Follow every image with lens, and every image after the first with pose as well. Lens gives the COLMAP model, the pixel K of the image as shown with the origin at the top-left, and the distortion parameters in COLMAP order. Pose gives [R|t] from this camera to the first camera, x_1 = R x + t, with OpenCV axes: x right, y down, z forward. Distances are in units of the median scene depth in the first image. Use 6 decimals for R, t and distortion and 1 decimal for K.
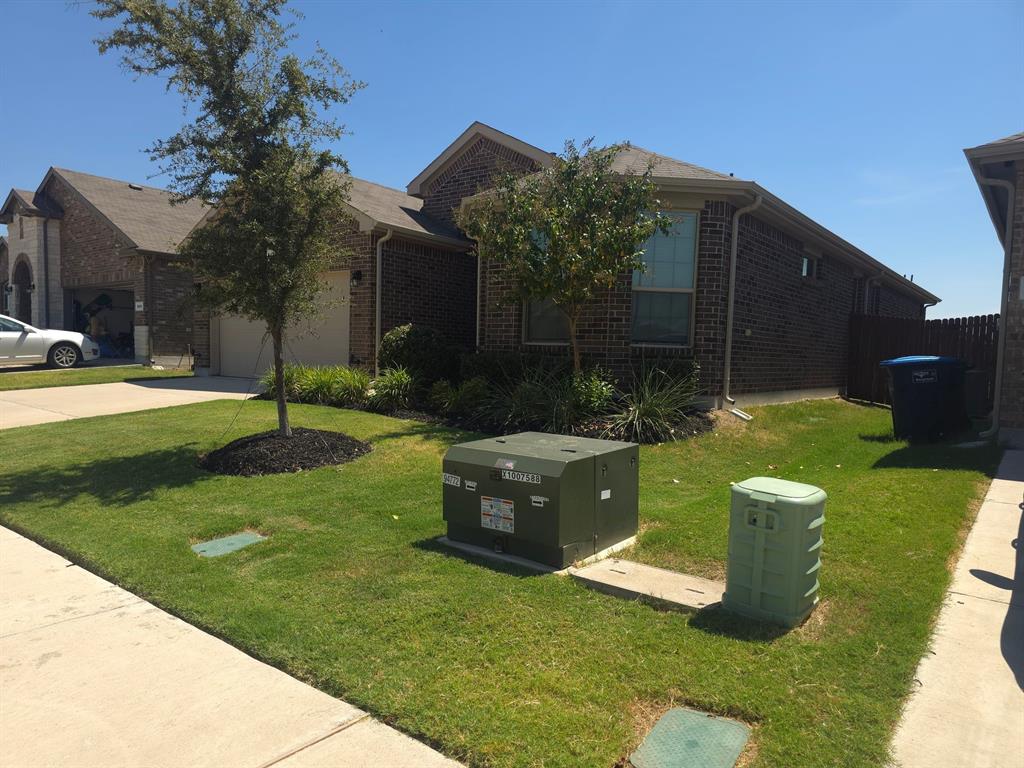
lens RADIAL K [[679.1, 0, 512.6], [0, 679.1, 392.2], [0, 0, 1]] dist [0.083158, -0.117879]
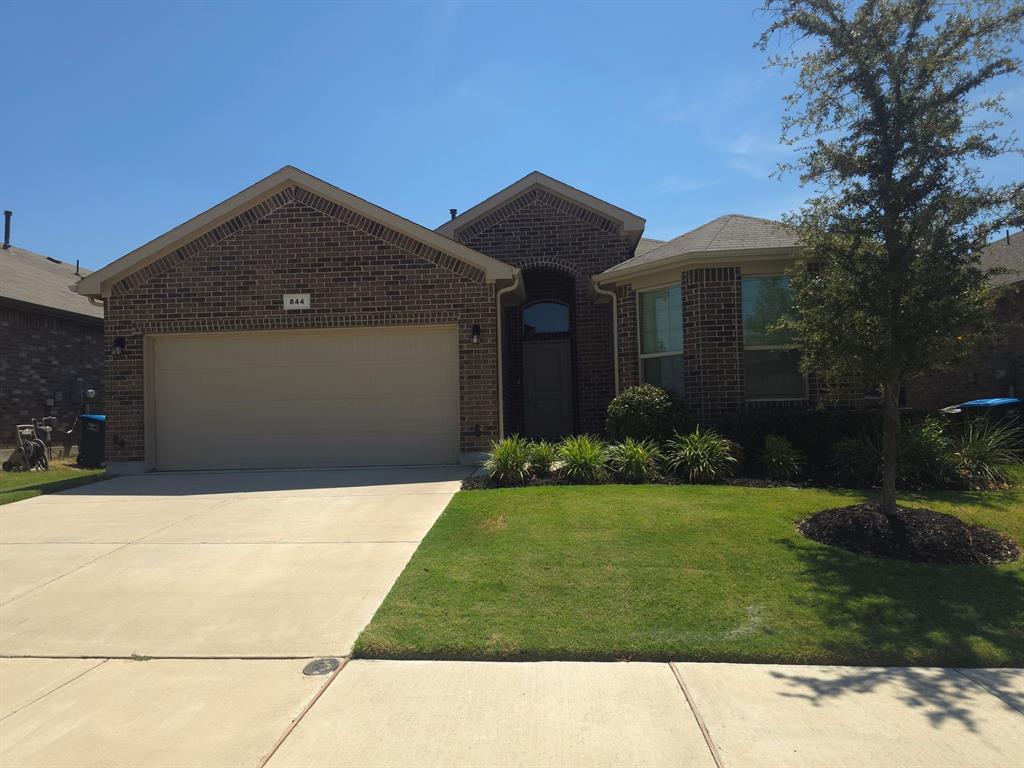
lens RADIAL K [[678.2, 0, 512.0], [0, 678.2, 384.0], [0, 0, 1]] dist [0.080530, -0.119534]
pose [[0.847739, -0.025410, 0.529804, -0.634874], [0.079292, 0.993699, -0.079216, -0.035625], [-0.524453, 0.109164, 0.844412, 0.278884]]
